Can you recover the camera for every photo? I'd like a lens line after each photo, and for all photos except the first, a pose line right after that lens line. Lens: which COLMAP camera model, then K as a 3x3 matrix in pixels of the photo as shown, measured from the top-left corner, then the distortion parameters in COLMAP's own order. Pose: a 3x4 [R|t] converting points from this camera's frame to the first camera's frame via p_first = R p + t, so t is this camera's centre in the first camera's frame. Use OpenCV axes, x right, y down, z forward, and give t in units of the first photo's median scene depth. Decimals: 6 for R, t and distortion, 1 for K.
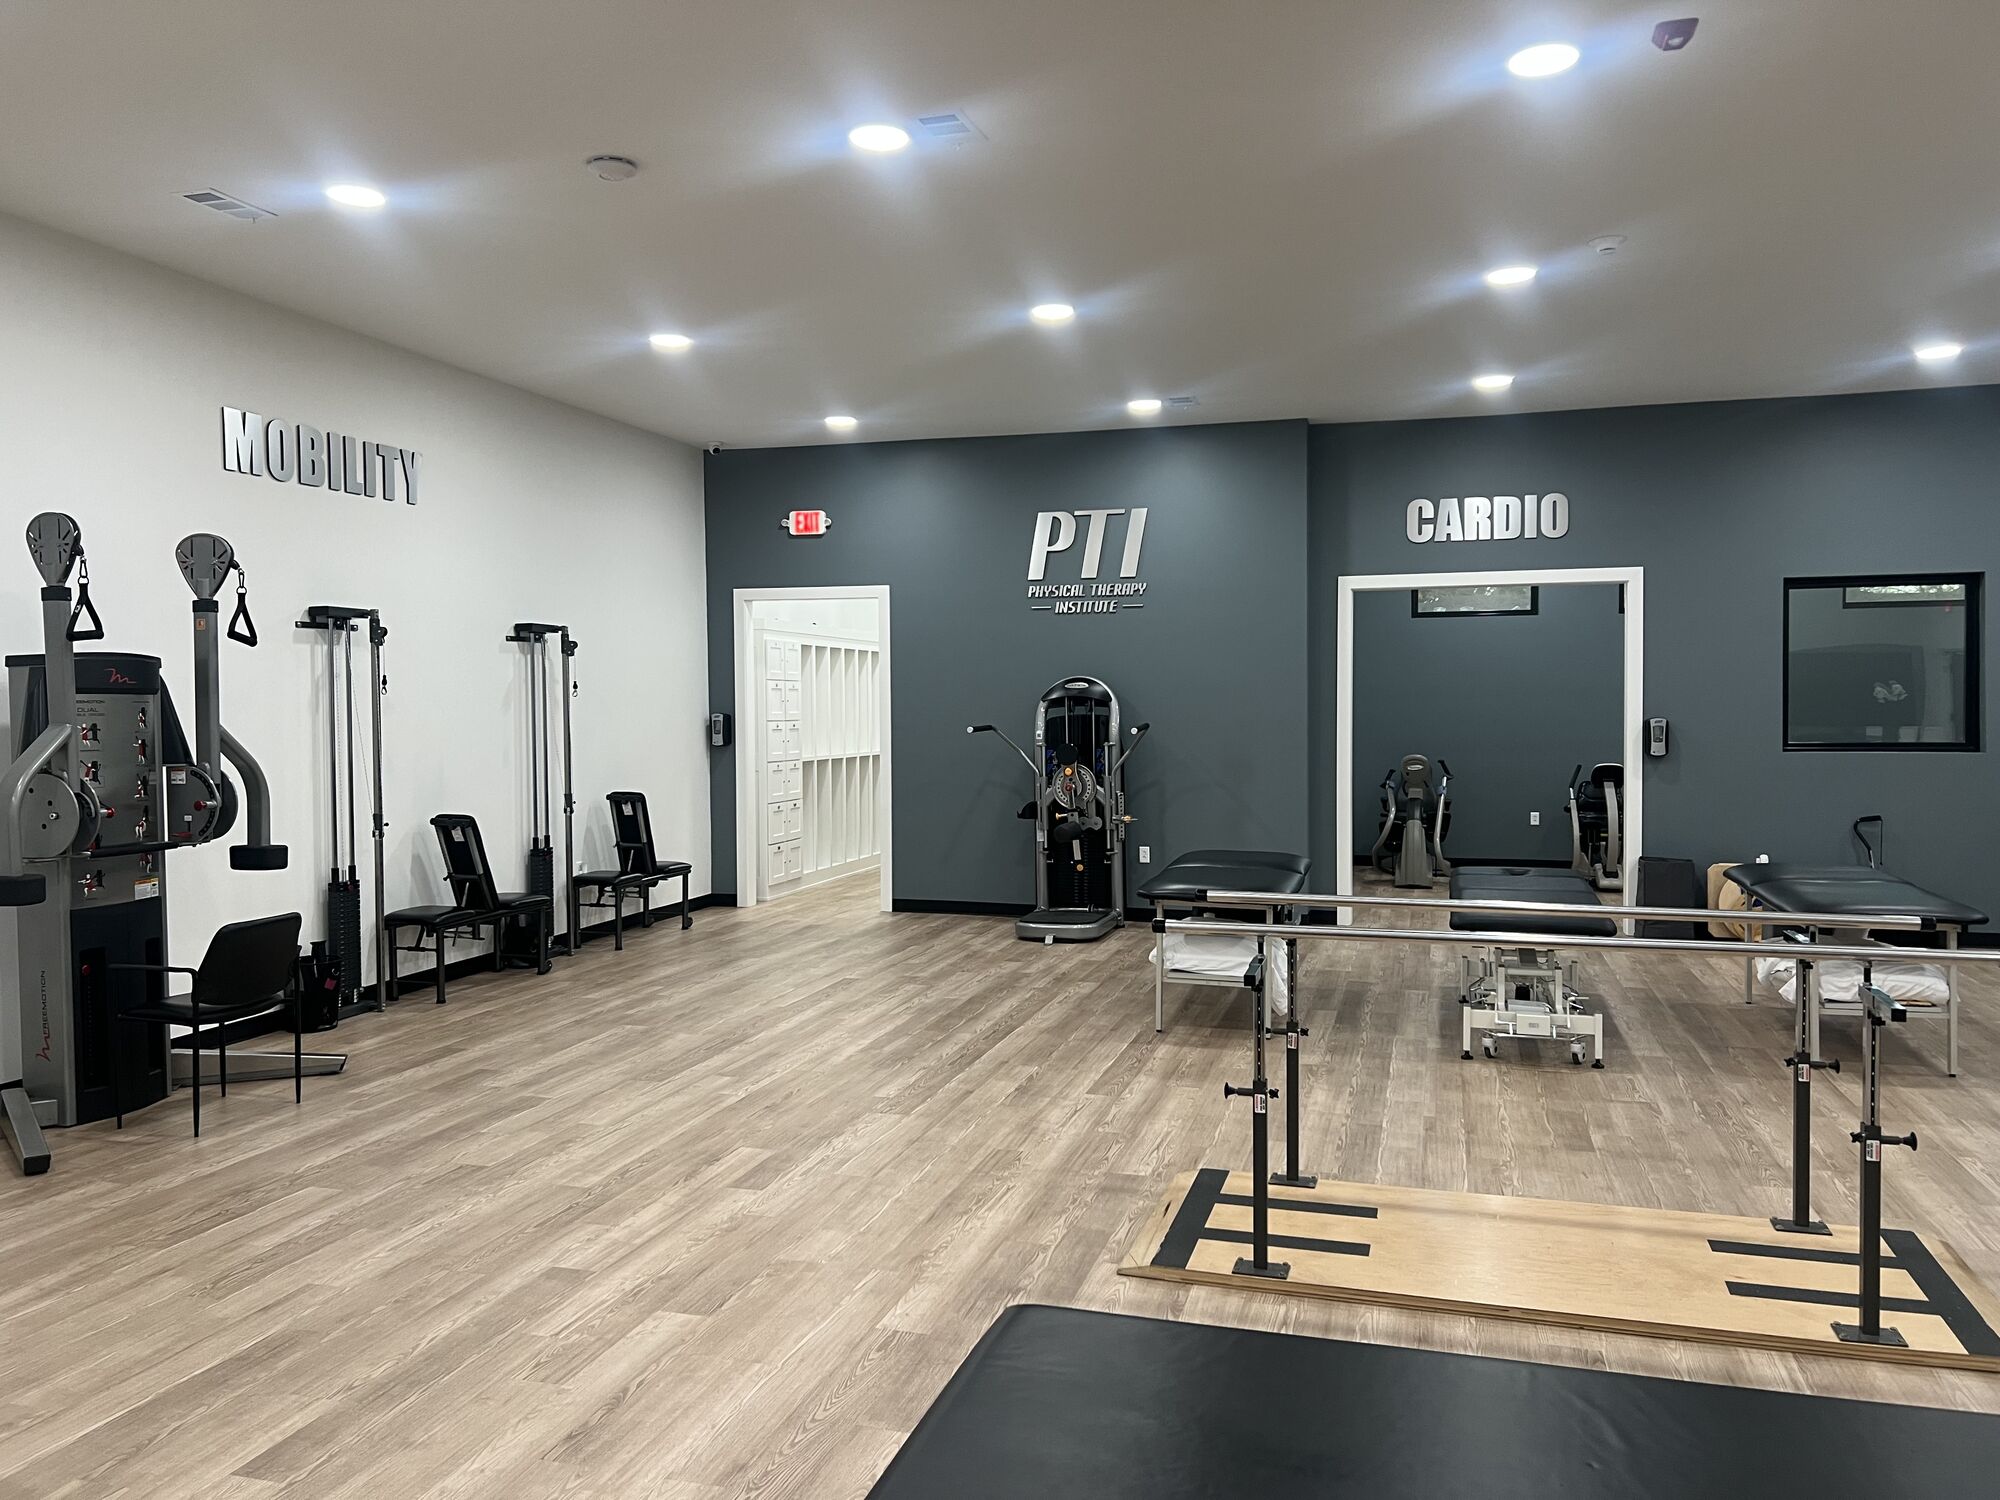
lens RADIAL K [[1487.4, 0, 1011.3], [0, 1487.4, 758.4], [0, 0, 1]] dist [0.054176, -0.063425]
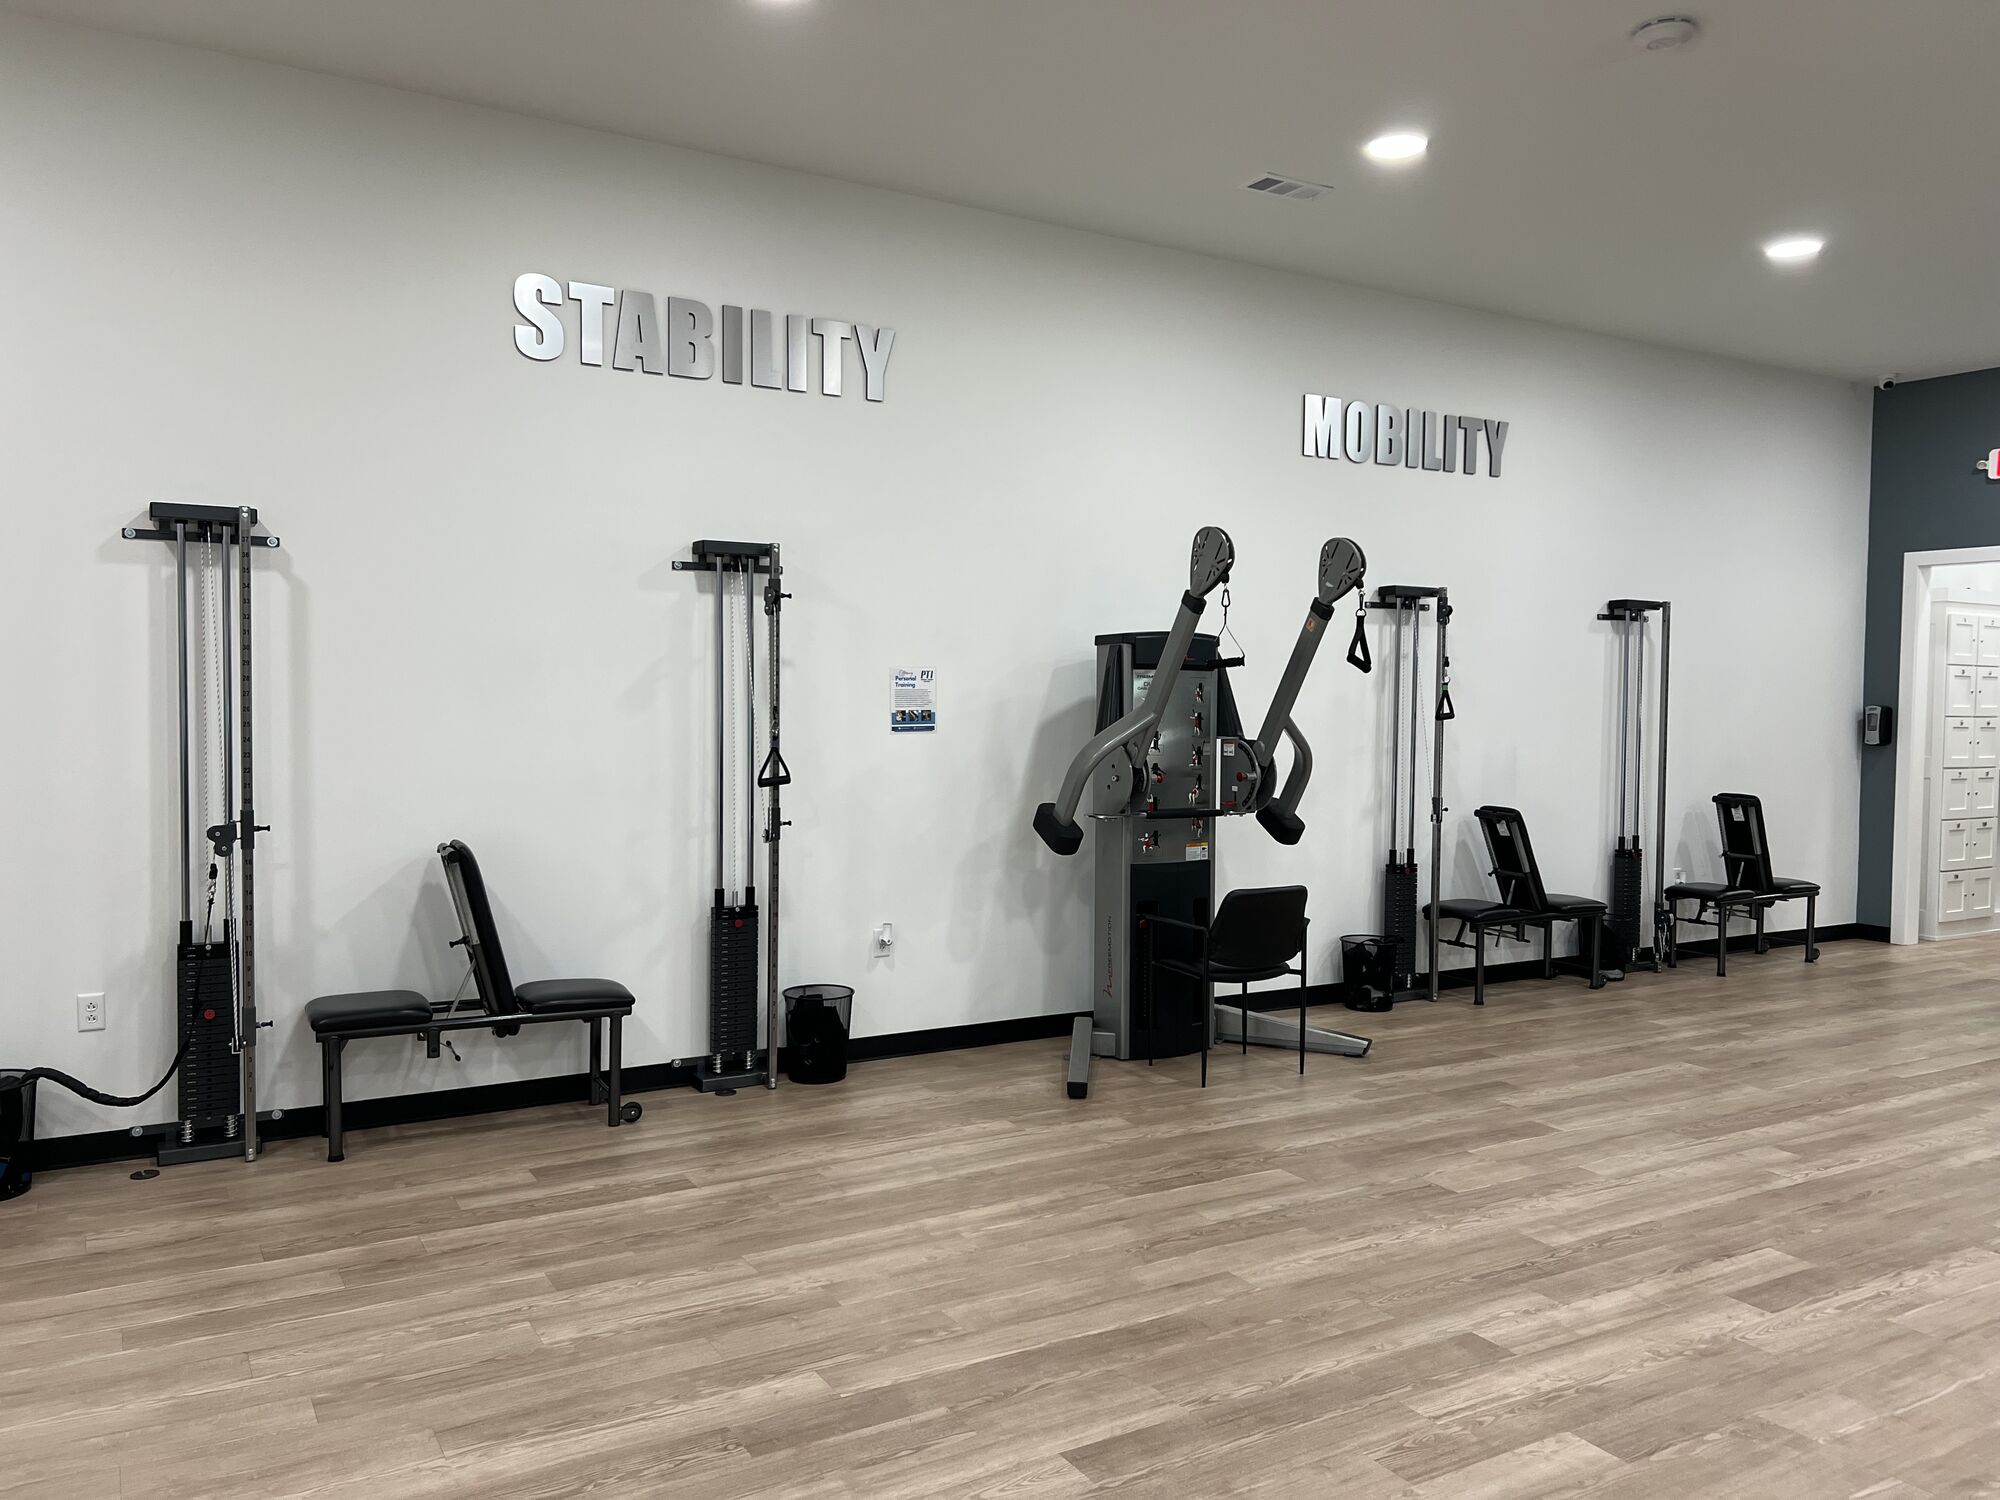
lens RADIAL K [[1487.4, 0, 1024.0], [0, 1487.4, 761.5], [0, 0, 1]] dist [0.054176, -0.063425]
pose [[0.729315, 0.045083, -0.682691, 0.047431], [-0.041869, 0.998897, 0.021236, 0.004272], [0.682895, 0.013096, 0.730399, 0.121749]]
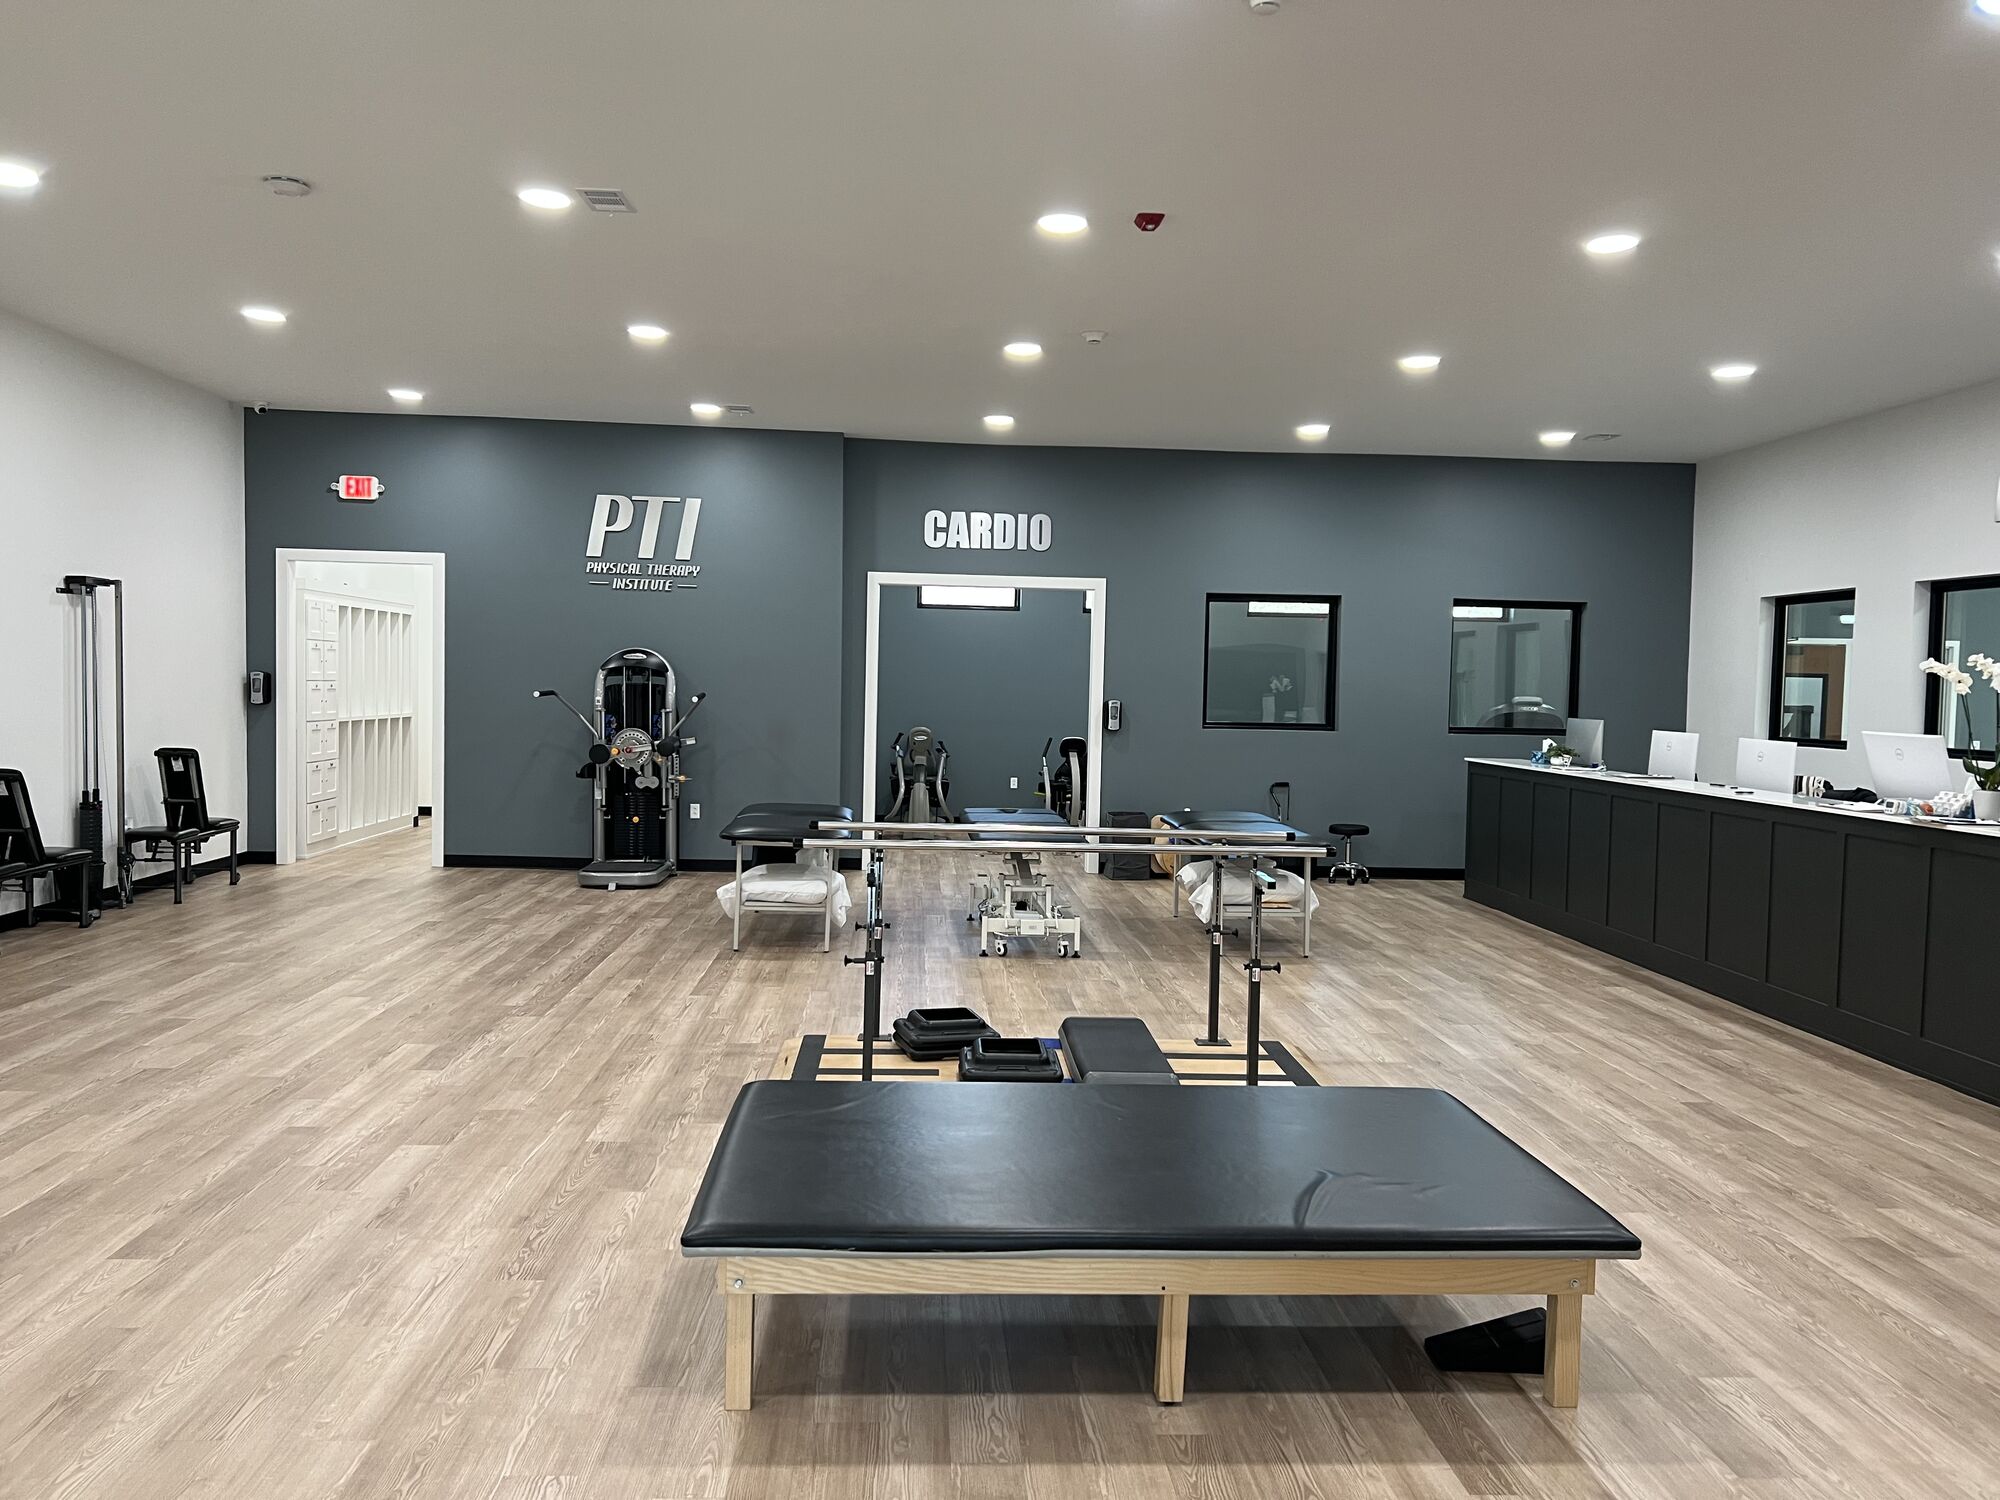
lens RADIAL K [[1487.4, 0, 996.4], [0, 1487.4, 758.1], [0, 0, 1]] dist [0.054176, -0.063425]
pose [[0.942678, 0.011514, 0.333505, -0.107761], [-0.016796, 0.999775, 0.012958, 0.010784], [-0.333281, -0.017816, 0.942659, -0.198093]]
